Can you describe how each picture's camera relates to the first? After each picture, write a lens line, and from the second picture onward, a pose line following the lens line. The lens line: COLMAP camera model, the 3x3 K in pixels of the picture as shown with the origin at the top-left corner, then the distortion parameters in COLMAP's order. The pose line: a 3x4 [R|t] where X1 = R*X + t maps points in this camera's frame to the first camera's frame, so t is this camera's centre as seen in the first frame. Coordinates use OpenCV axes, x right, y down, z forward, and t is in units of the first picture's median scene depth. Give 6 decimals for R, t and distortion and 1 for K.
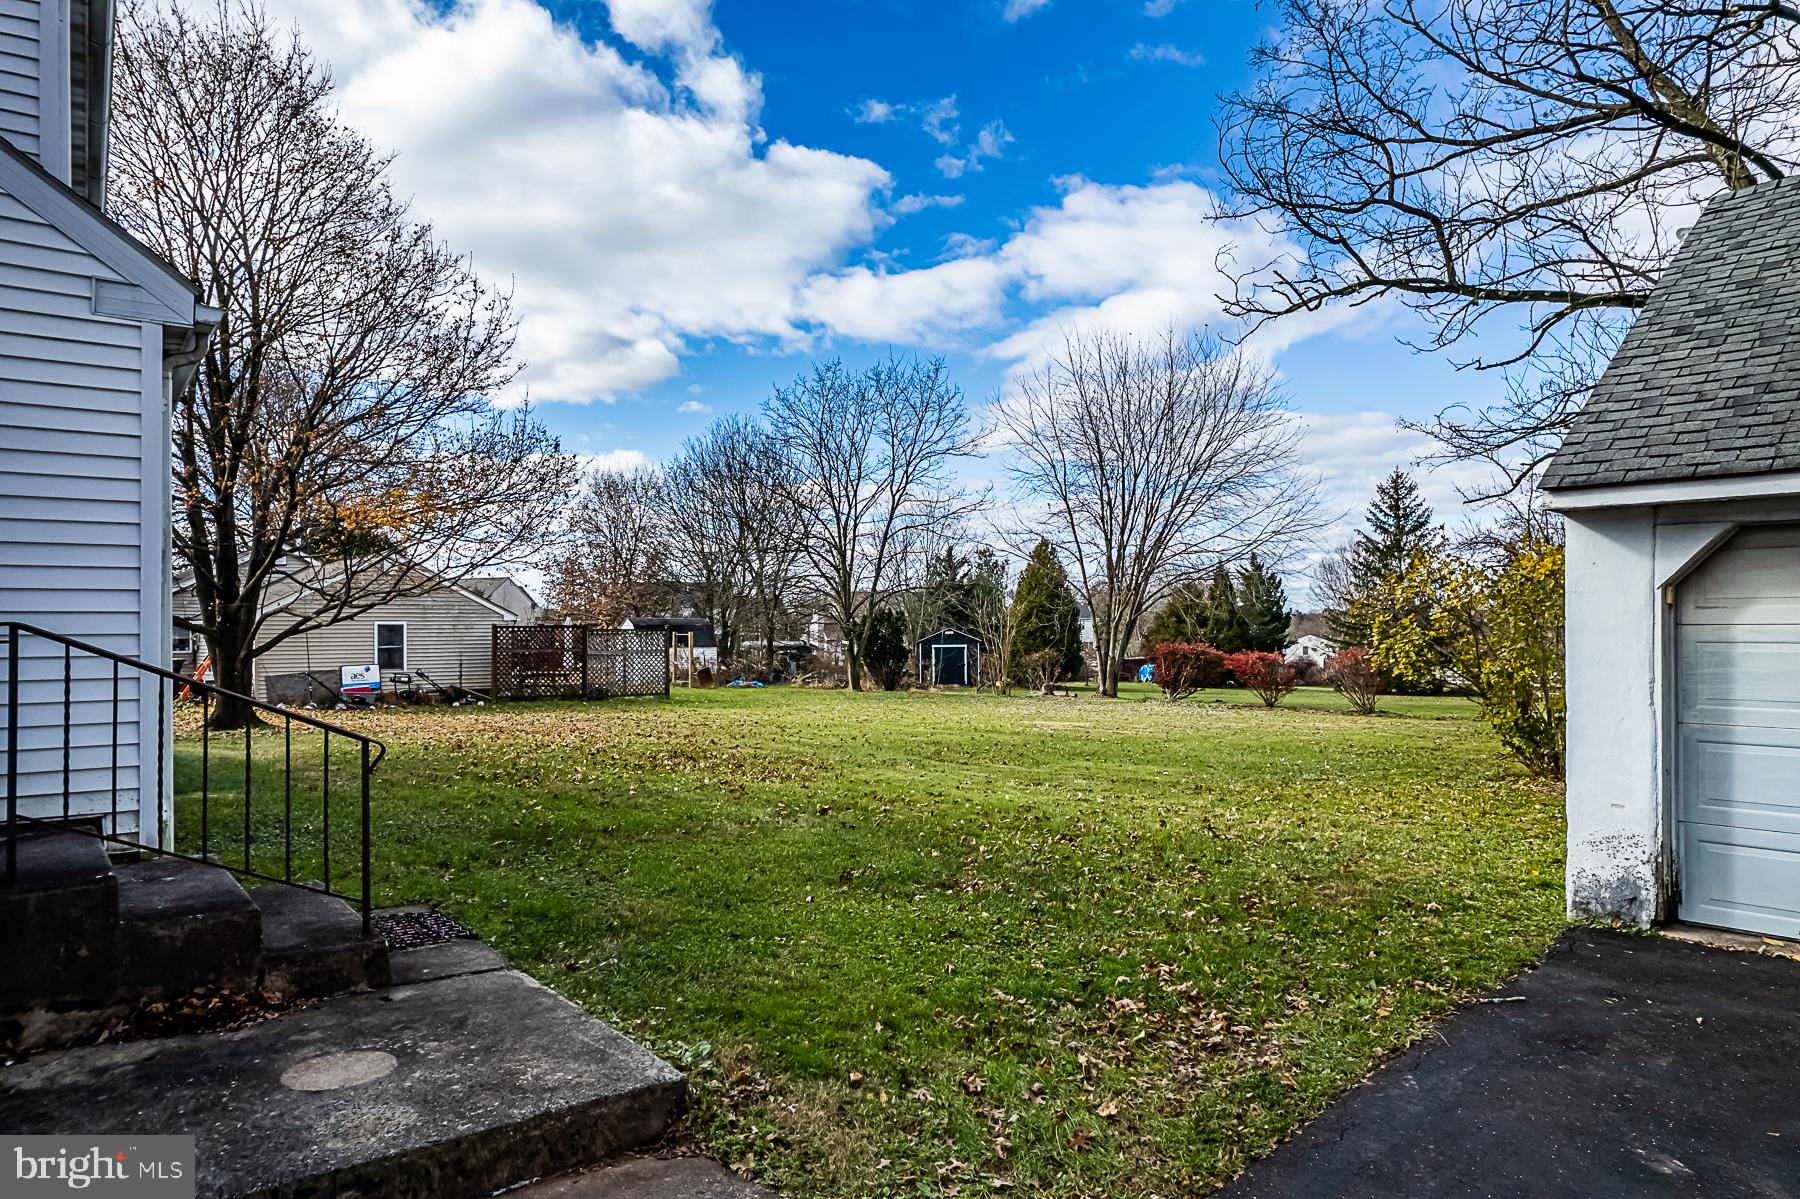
lens RADIAL K [[1145.9, 0, 900.0], [0, 1145.9, 599.5], [0, 0, 1]] dist [-0.019030, 0.000369]
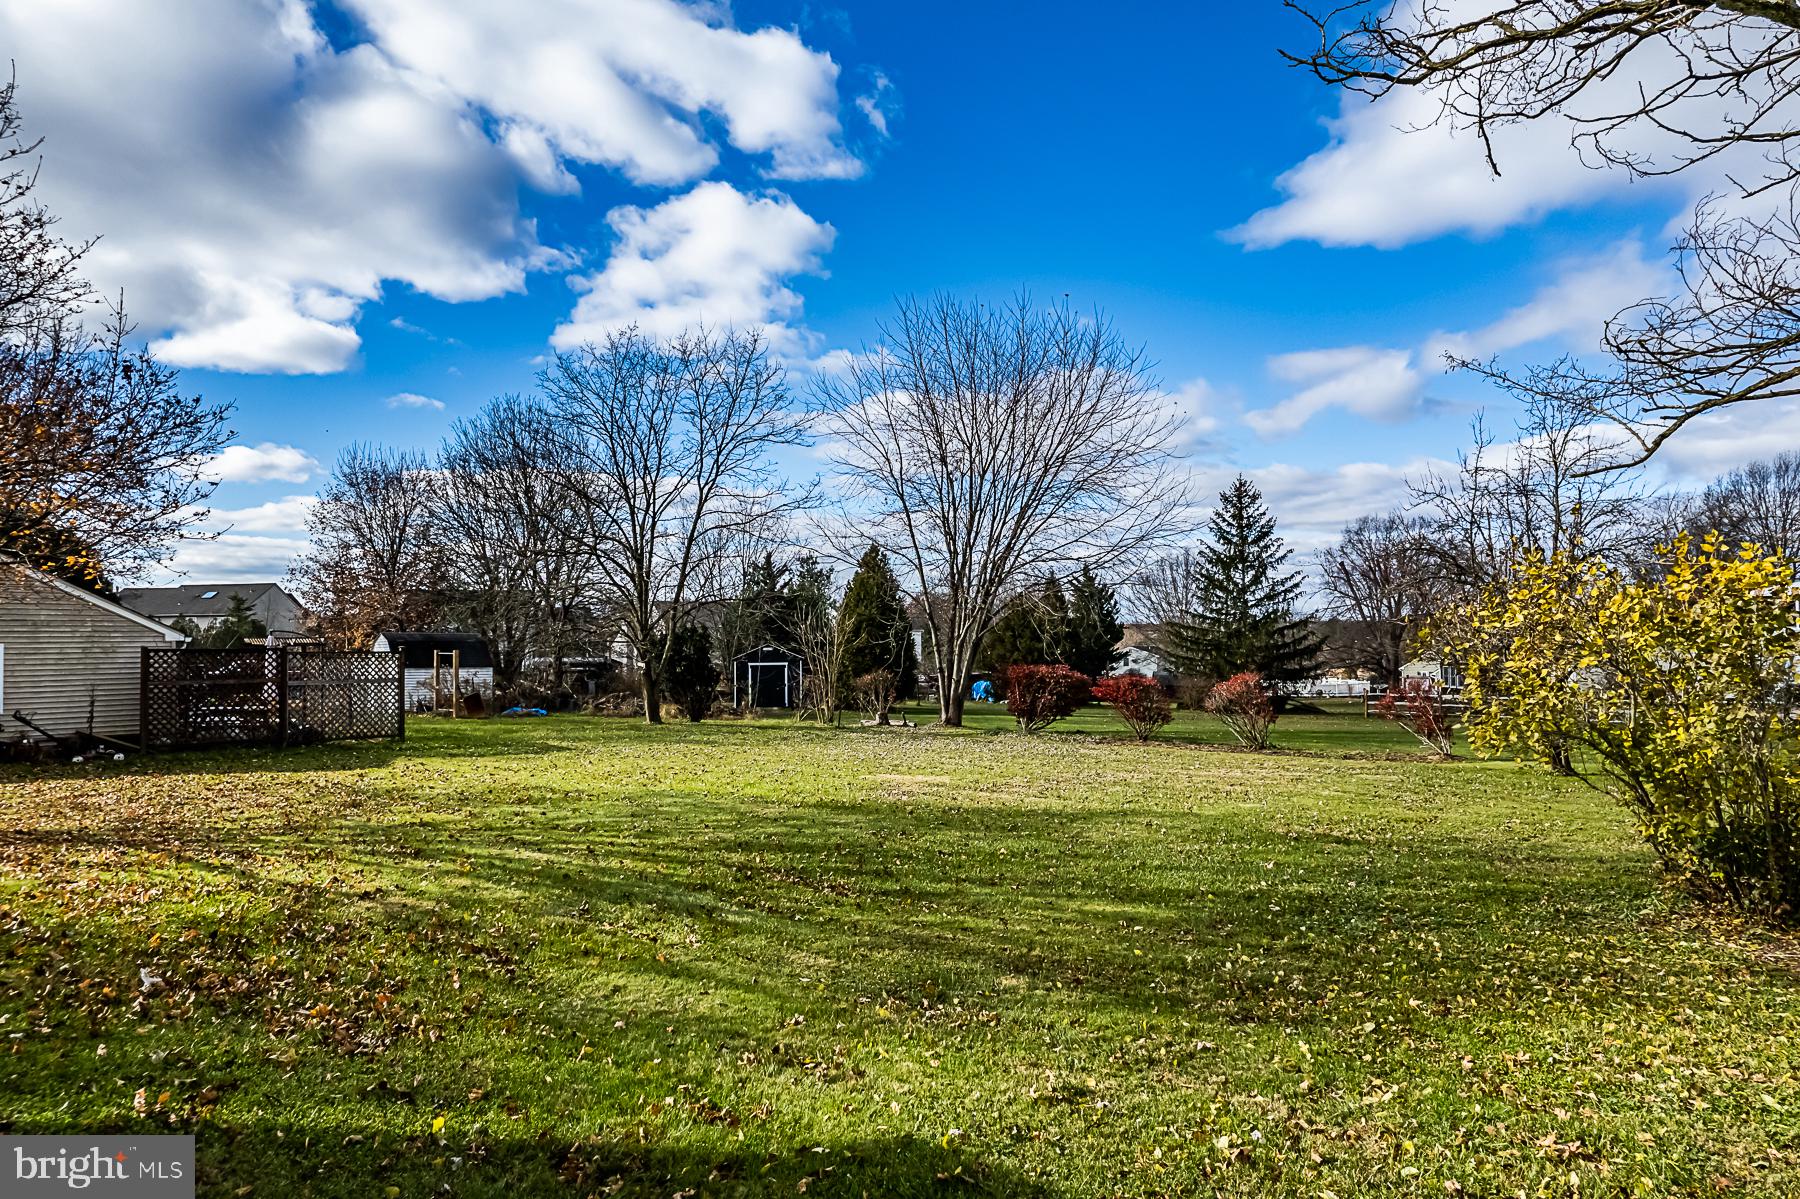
lens RADIAL K [[1145.9, 0, 900.0], [0, 1145.9, 599.5], [0, 0, 1]] dist [-0.019030, 0.000369]
pose [[0.987624, 0.004785, 0.156764, 0.005957], [-0.003443, 0.999955, -0.008830, -0.002500], [-0.156800, 0.008181, 0.987597, 0.127111]]
